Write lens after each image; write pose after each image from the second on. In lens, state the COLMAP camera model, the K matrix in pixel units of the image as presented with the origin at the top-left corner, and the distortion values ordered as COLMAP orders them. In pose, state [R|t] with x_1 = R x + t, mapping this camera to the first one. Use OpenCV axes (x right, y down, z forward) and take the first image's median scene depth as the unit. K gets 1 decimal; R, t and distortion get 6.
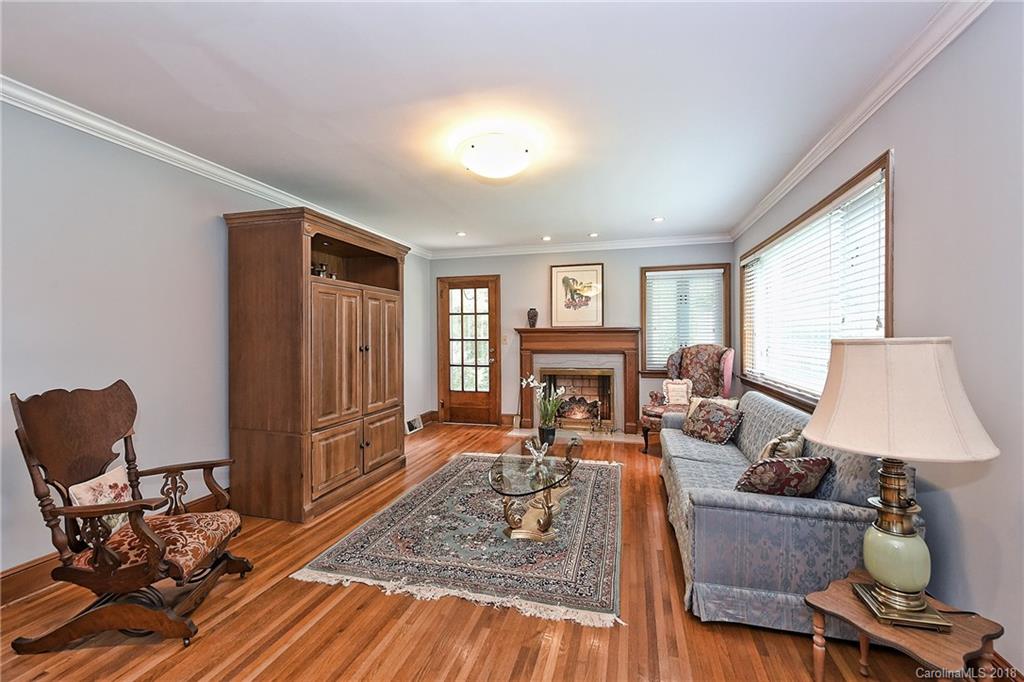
lens RADIAL K [[423.5, 0, 507.2], [0, 423.5, 339.3], [0, 0, 1]] dist [0.001637, -0.002107]
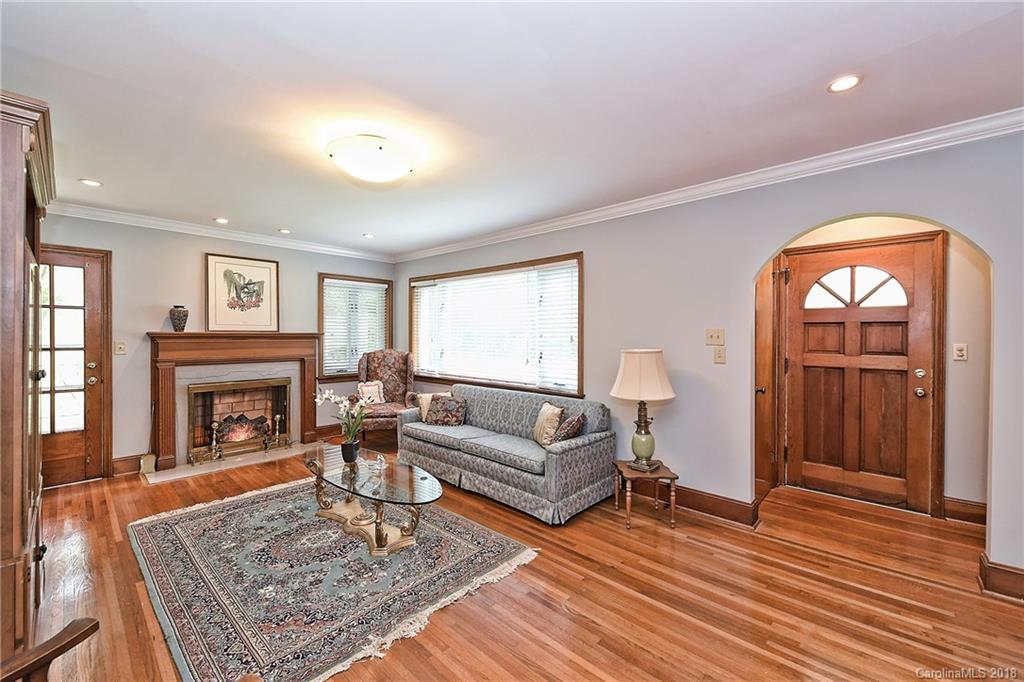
lens RADIAL K [[423.5, 0, 515.9], [0, 423.5, 337.7], [0, 0, 1]] dist [0.001637, -0.002107]
pose [[0.446951, 0.001138, 0.894558, -0.422621], [-0.000339, 0.999999, -0.001103, -0.019410], [-0.894558, 0.000190, 0.446951, 0.169754]]
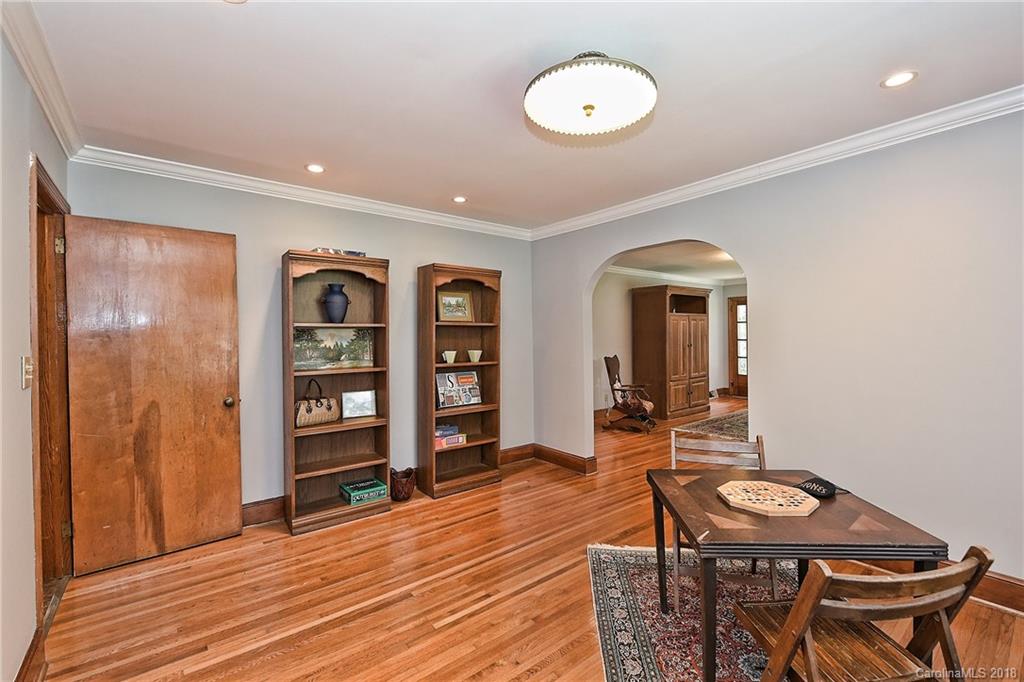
lens RADIAL K [[442.6, 0, 515.5], [0, 442.6, 333.8], [0, 0, 1]] dist [-0.000746, 0.000225]
pose [[0.823188, -0.000393, -0.567769, 0.130044], [-0.001792, 0.999993, -0.003291, -0.017880], [0.567766, 0.003726, 0.823181, -0.899205]]
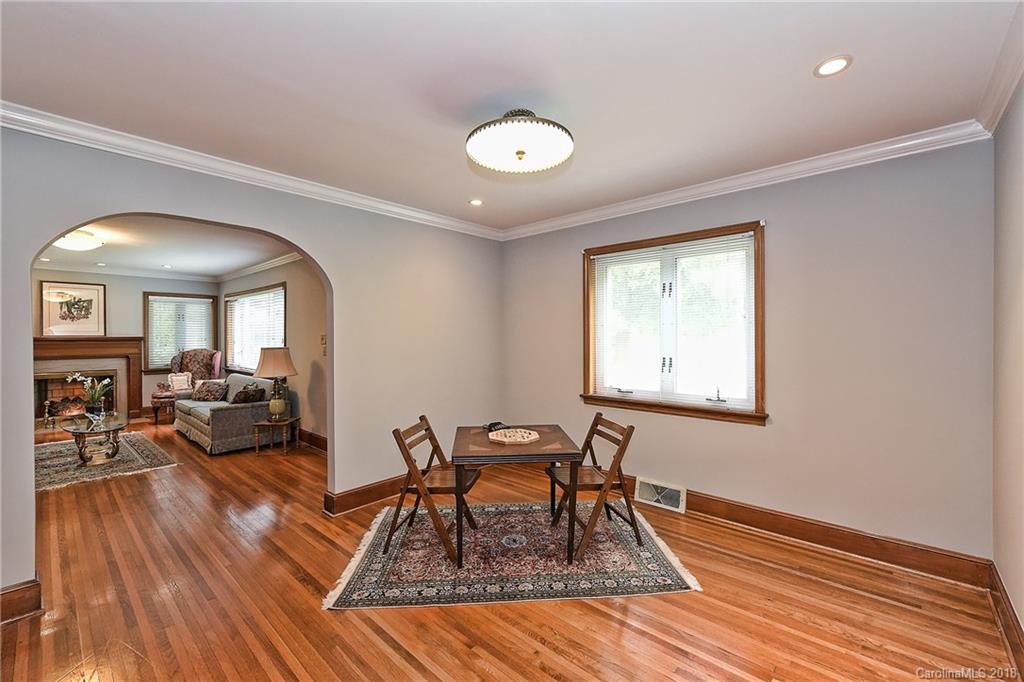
lens RADIAL K [[423.5, 0, 520.9], [0, 423.5, 337.4], [0, 0, 1]] dist [0.001637, -0.002107]
pose [[0.422033, 0.003030, 0.906575, -0.451580], [0.003197, 0.999983, -0.004831, -0.019406], [-0.906575, 0.004937, 0.422016, -0.731452]]
